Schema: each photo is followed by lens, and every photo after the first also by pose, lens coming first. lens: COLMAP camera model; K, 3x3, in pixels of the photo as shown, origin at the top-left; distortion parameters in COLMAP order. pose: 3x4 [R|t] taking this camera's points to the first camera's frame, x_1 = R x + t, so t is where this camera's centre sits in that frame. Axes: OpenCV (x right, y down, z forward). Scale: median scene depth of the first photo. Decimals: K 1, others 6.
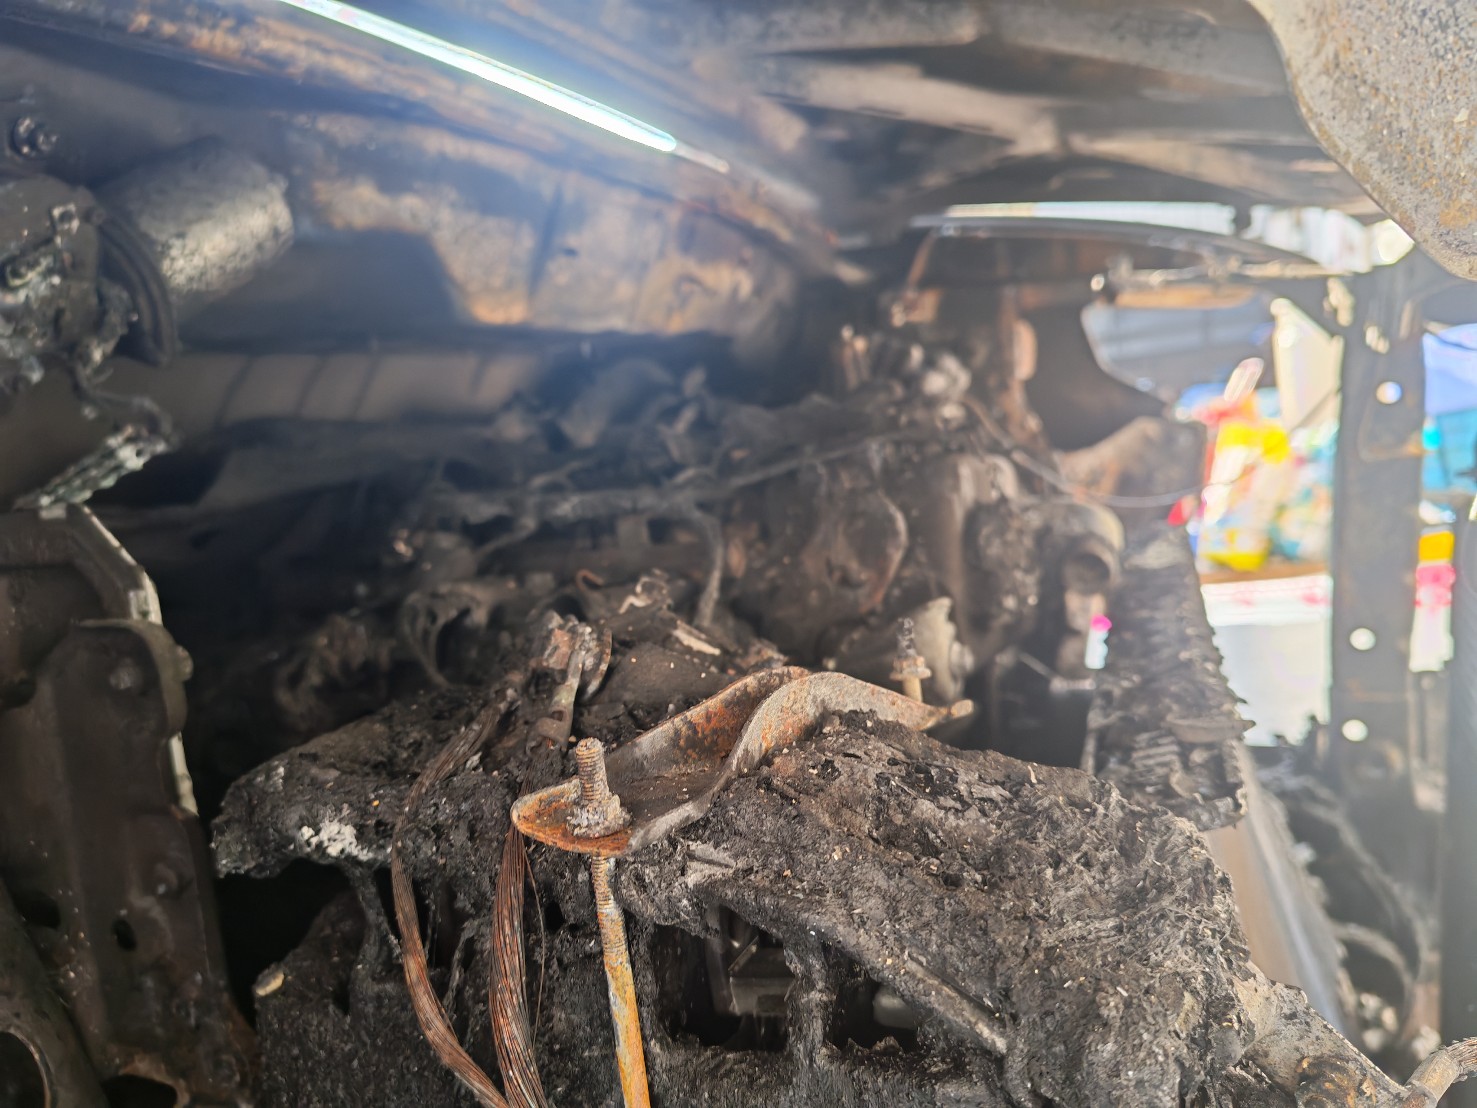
lens RADIAL K [[1214.1, 0, 738.5], [0, 1214.1, 554.0], [0, 0, 1]] dist [0.039460, -0.069075]
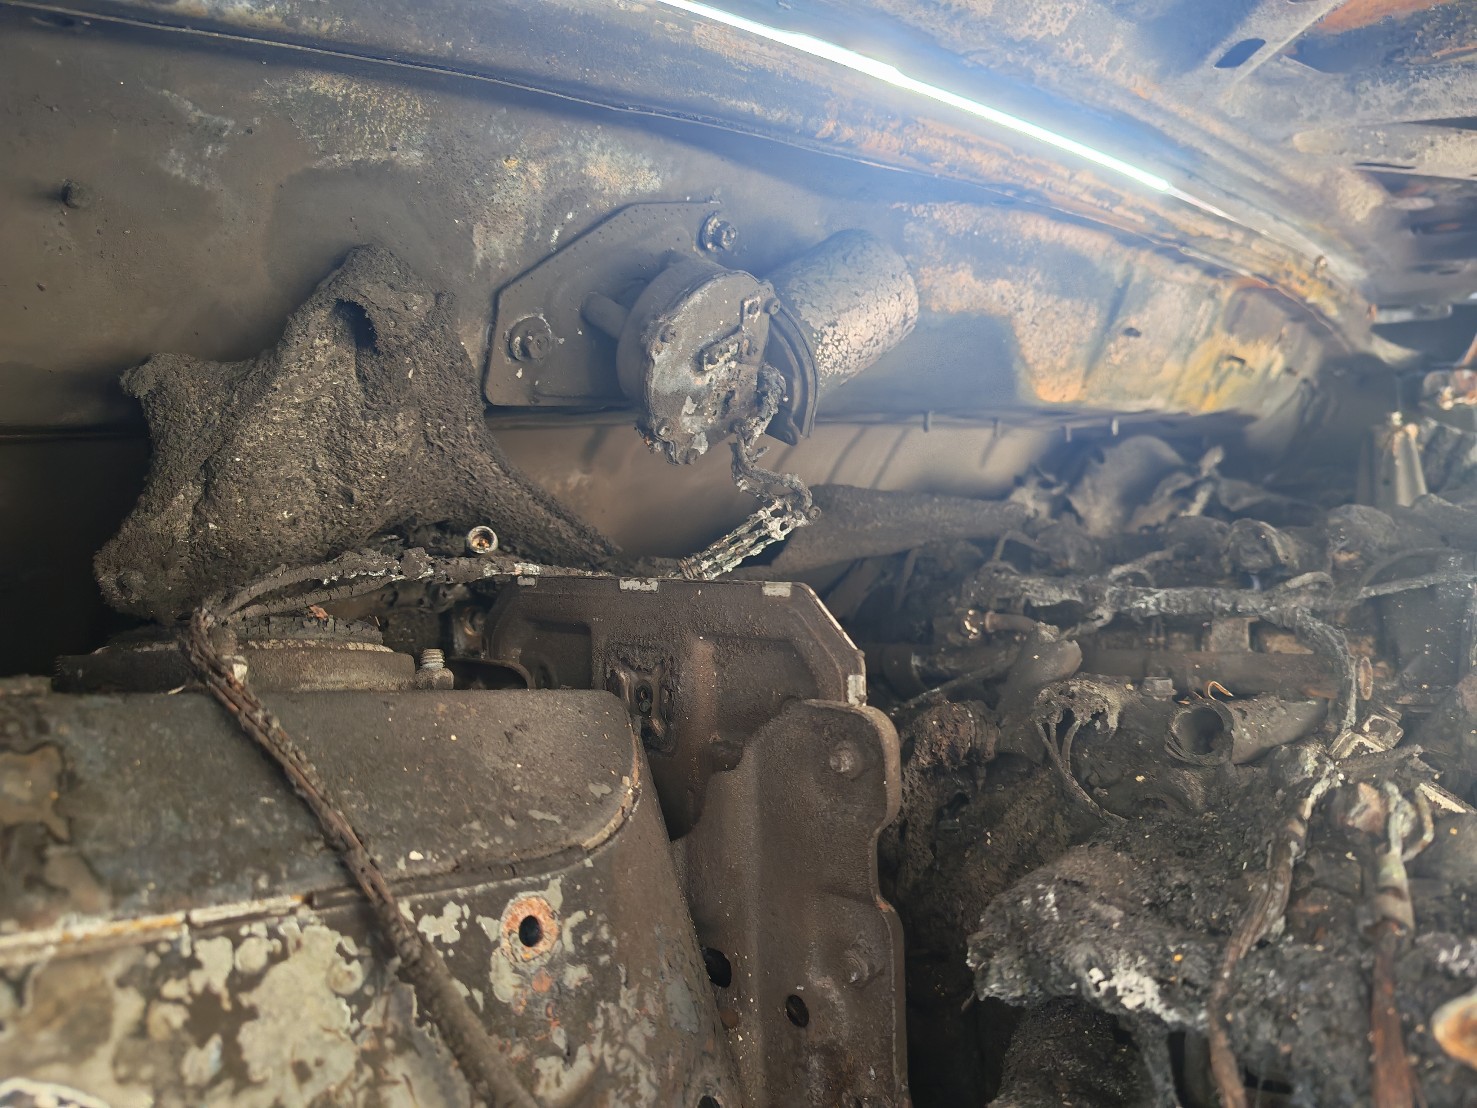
lens RADIAL K [[1187.4, 0, 700.1], [0, 1187.4, 521.3], [0, 0, 1]] dist [0.035816, -0.054717]
pose [[0.935131, 0.066242, -0.348054, -0.165266], [-0.091400, 0.994219, -0.056347, -0.017965], [0.342310, 0.084504, 0.935779, 0.006975]]
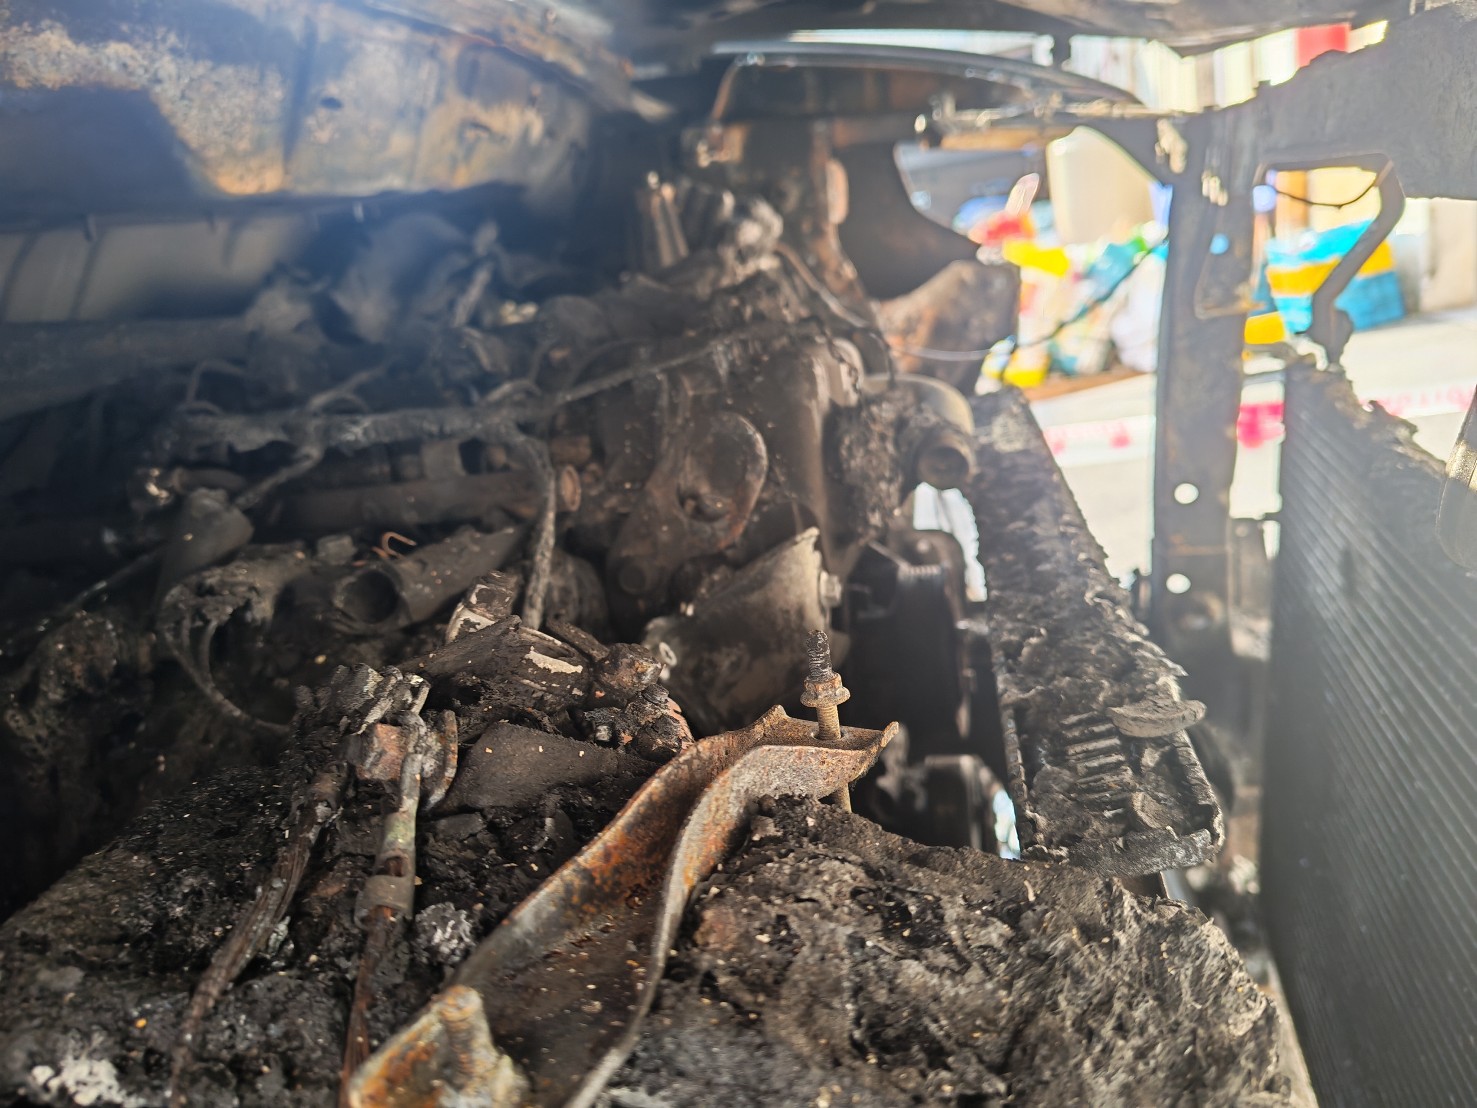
lens RADIAL K [[1207.7, 0, 738.5], [0, 1207.7, 554.0], [0, 0, 1]] dist [0.028085, -0.053429]
pose [[0.984650, -0.067269, 0.161058, -0.025318], [0.043640, 0.988323, 0.145992, -0.072728], [-0.168998, -0.136722, 0.976087, 0.142501]]
